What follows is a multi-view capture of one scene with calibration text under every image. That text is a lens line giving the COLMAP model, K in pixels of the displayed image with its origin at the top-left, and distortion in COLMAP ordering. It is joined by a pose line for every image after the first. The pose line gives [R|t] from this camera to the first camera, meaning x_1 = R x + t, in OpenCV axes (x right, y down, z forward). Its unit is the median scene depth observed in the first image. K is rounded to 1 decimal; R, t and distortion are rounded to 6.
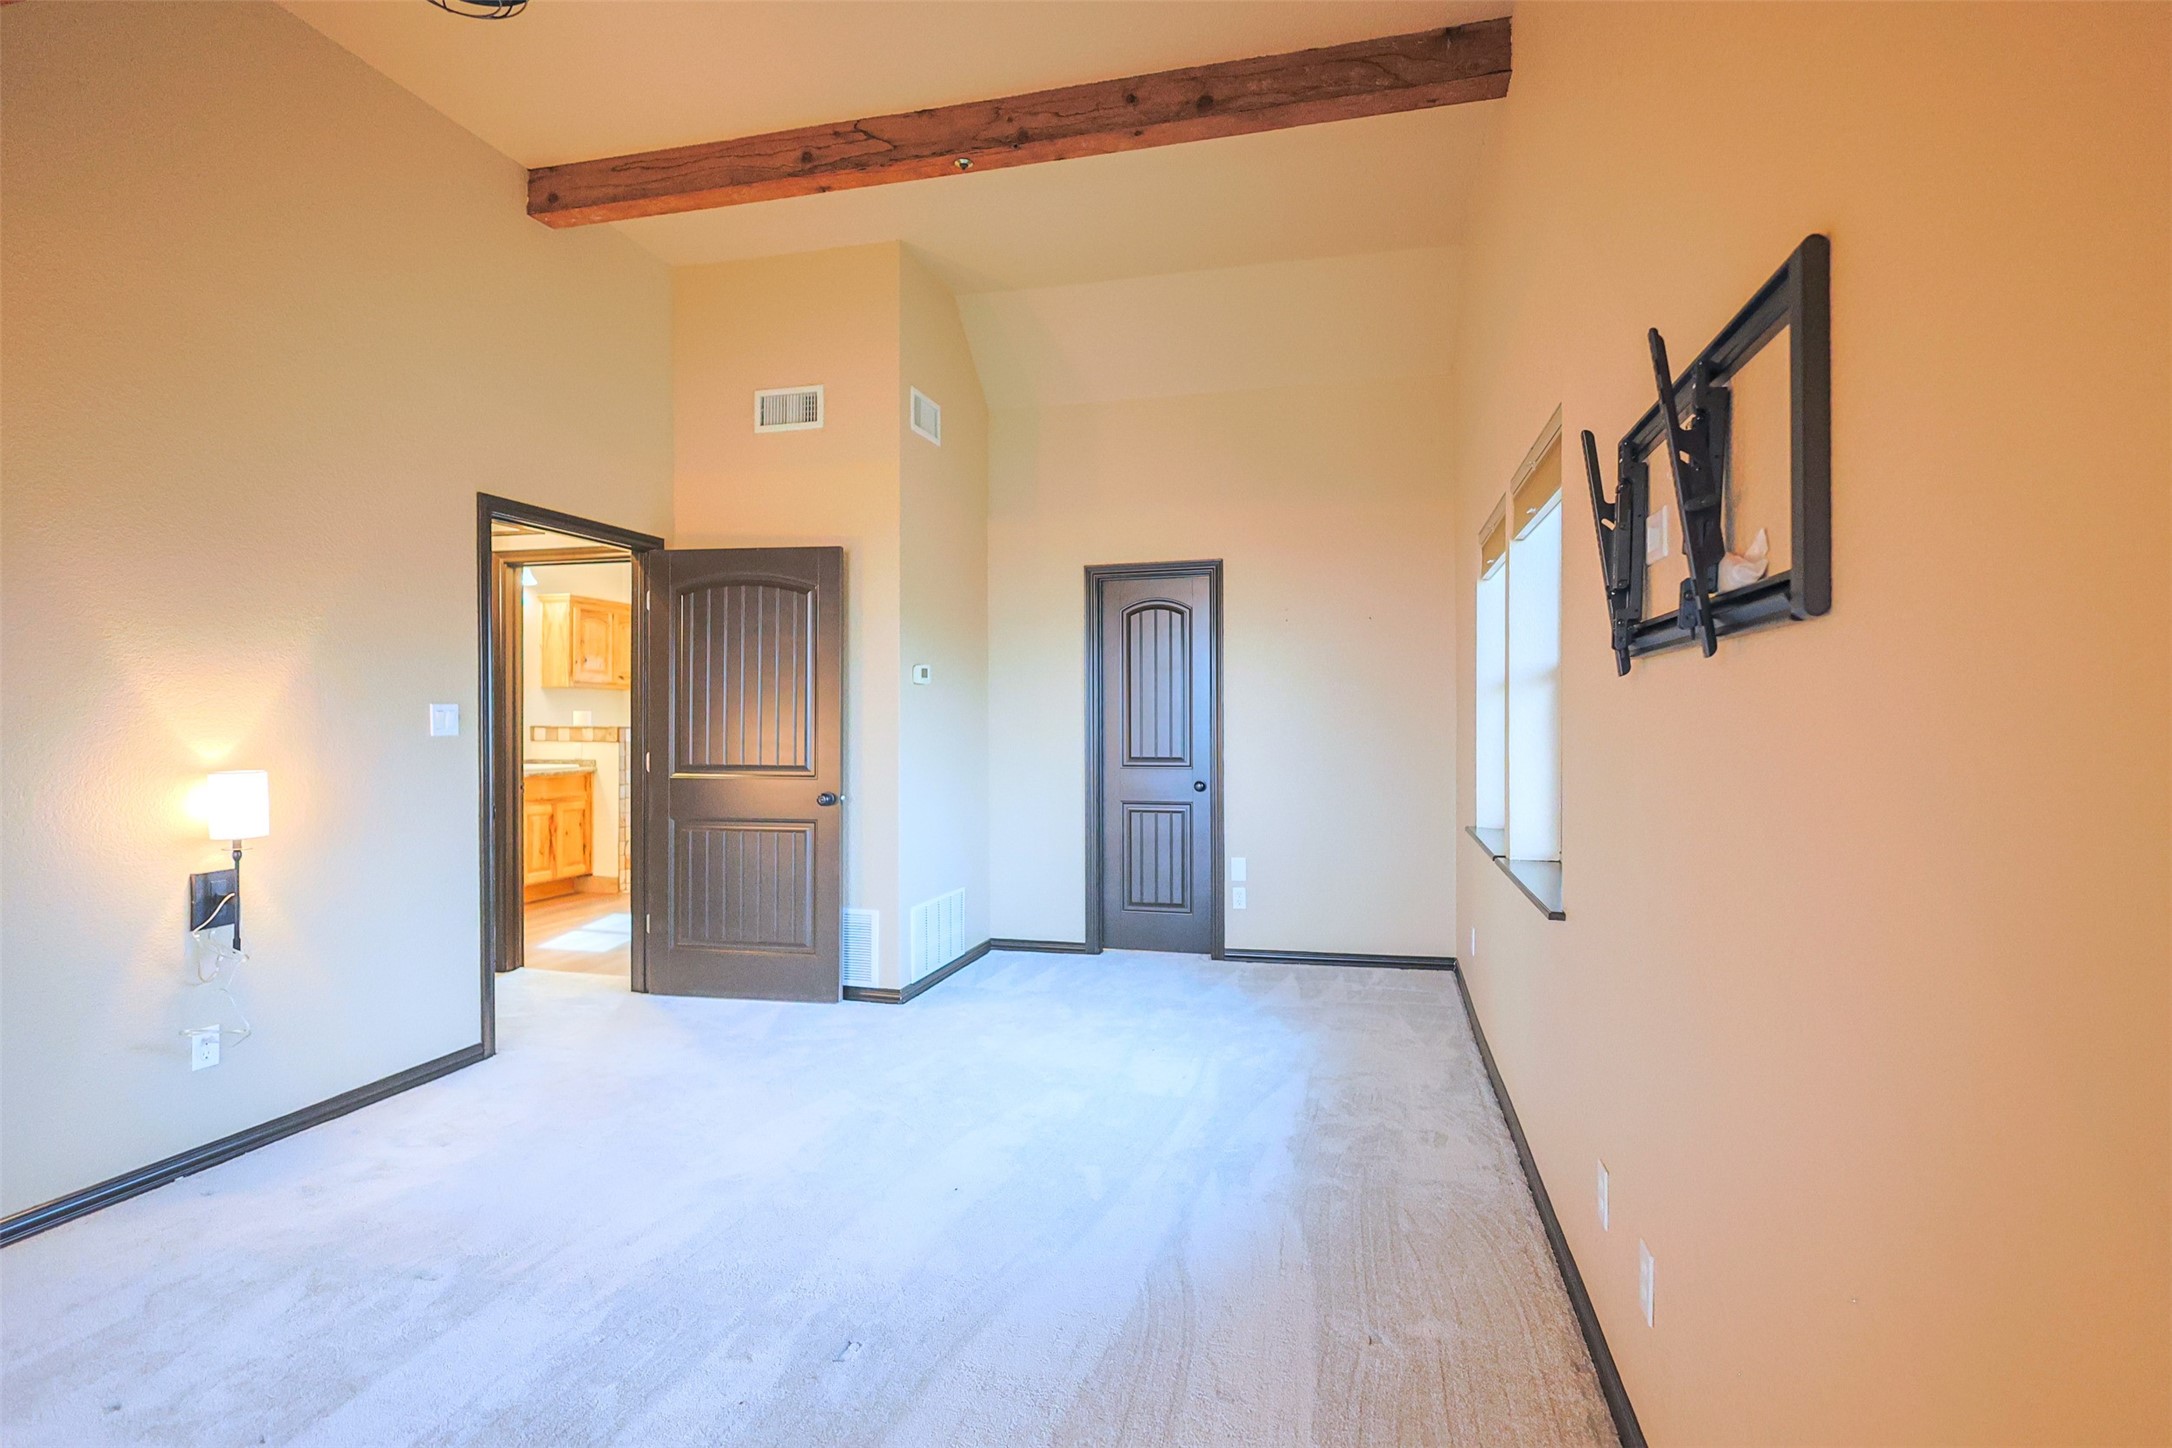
lens RADIAL K [[1070.0, 0, 1086.0], [0, 1070.0, 725.0], [0, 0, 1]] dist [0.000719, 0.000092]
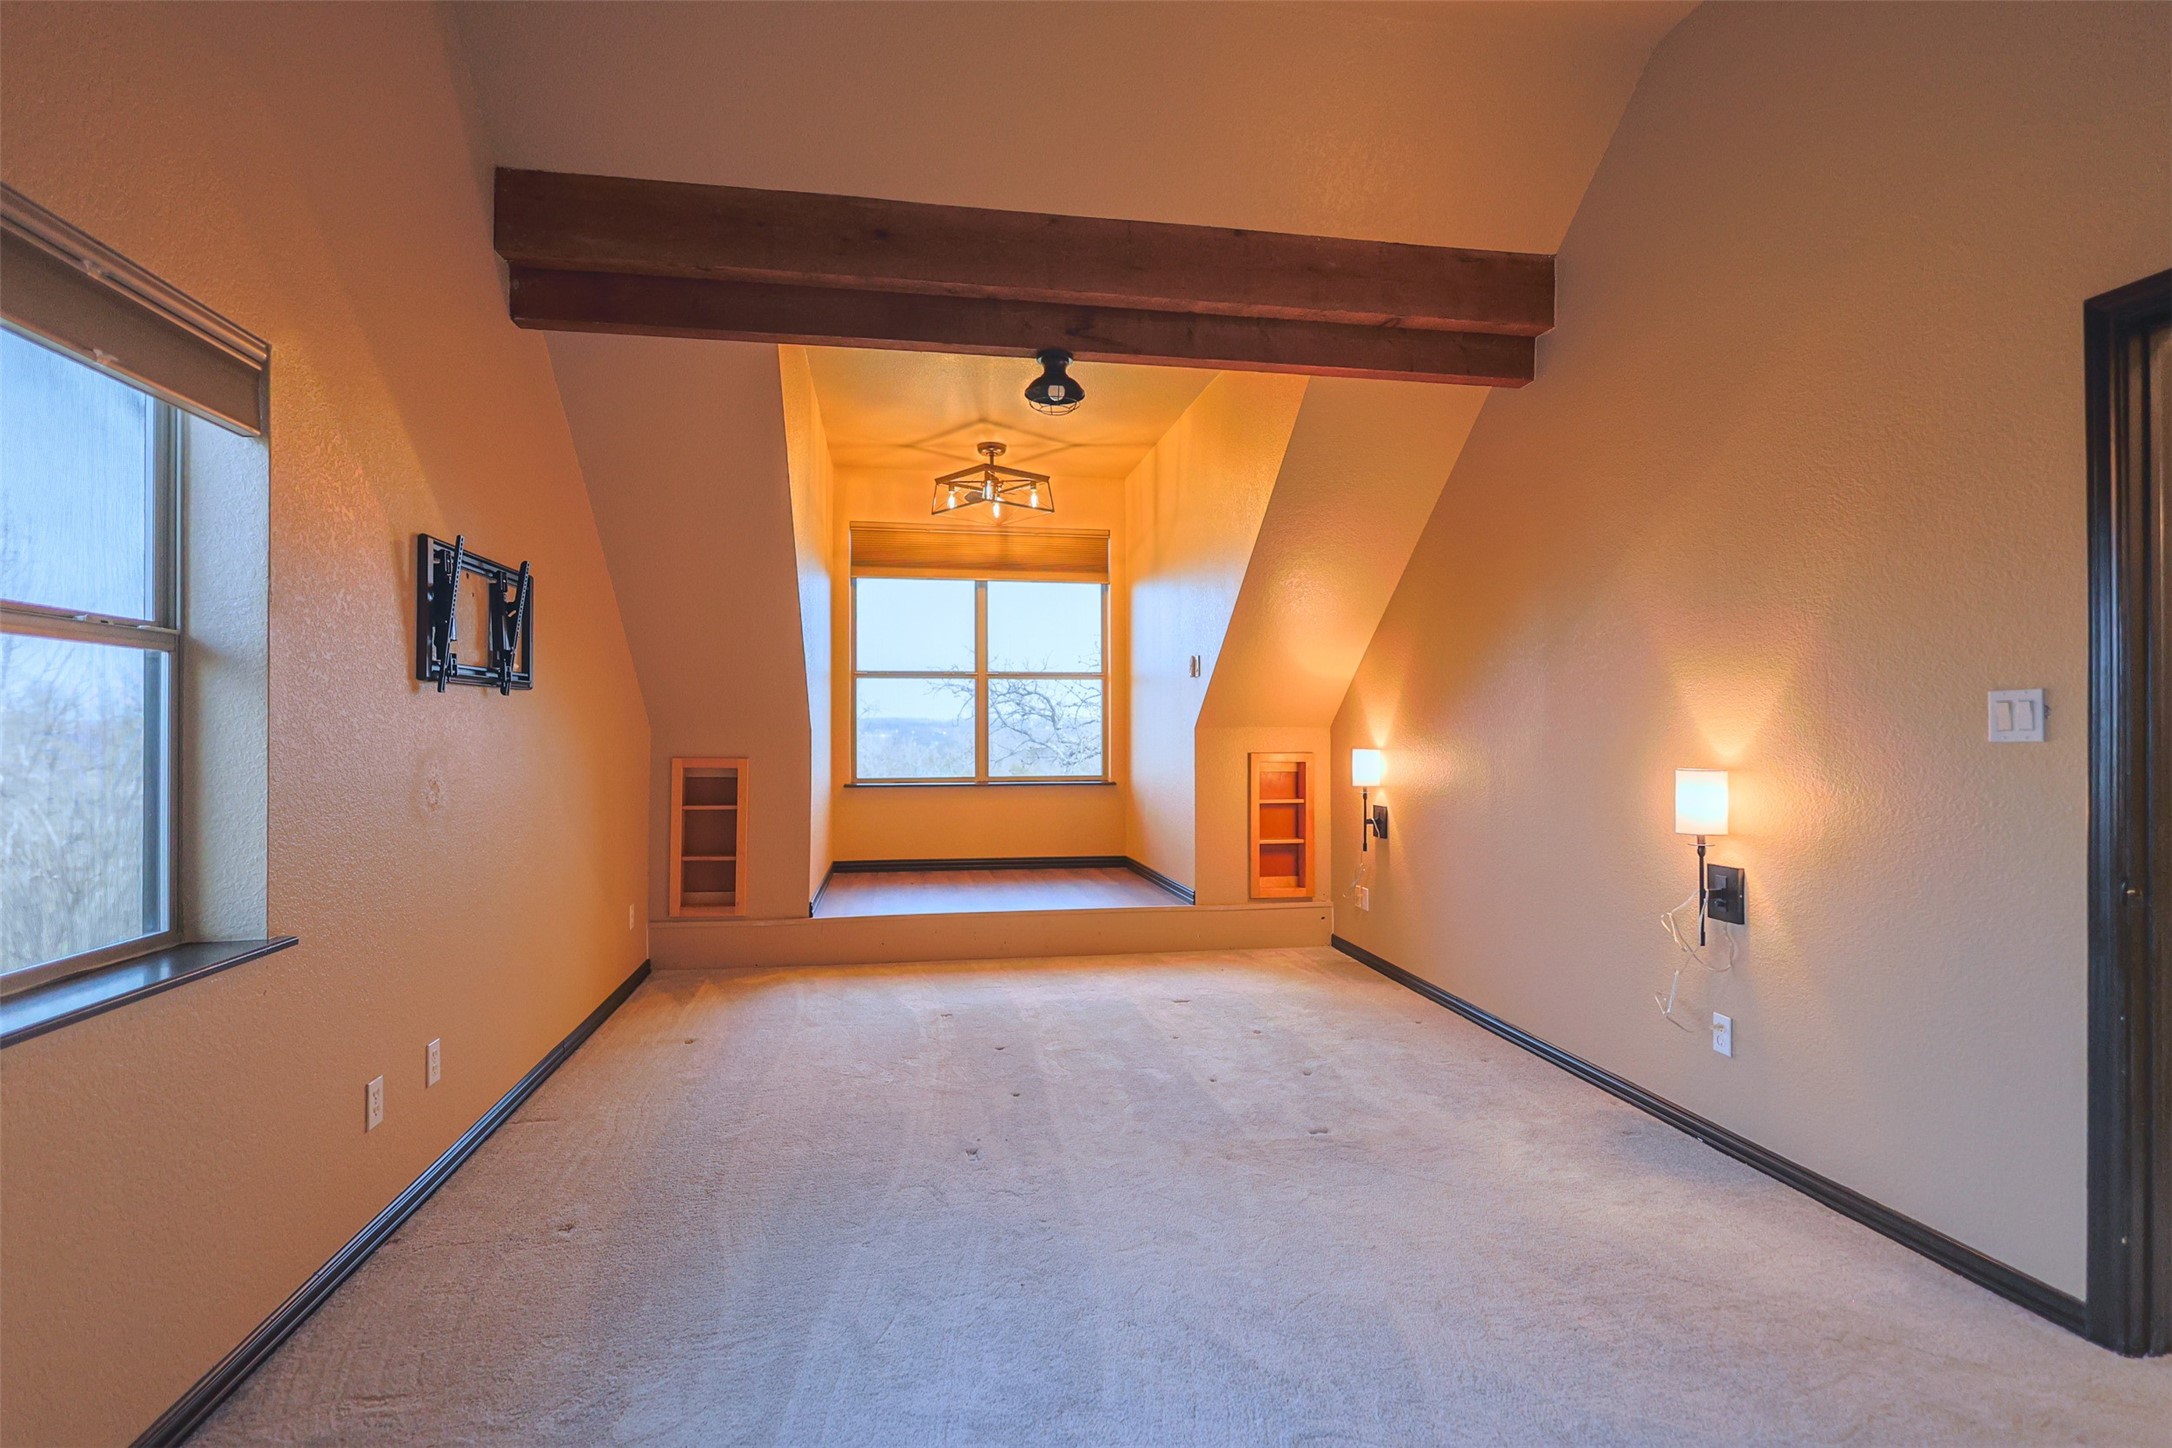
lens RADIAL K [[1070.0, 0, 1087.6], [0, 1070.0, 716.1], [0, 0, 1]] dist [0.000719, 0.000092]
pose [[-0.912384, -0.003034, -0.409325, 0.163827], [-0.001985, 0.999994, -0.002988, -0.002687], [0.409331, -0.001913, -0.912384, 1.687186]]
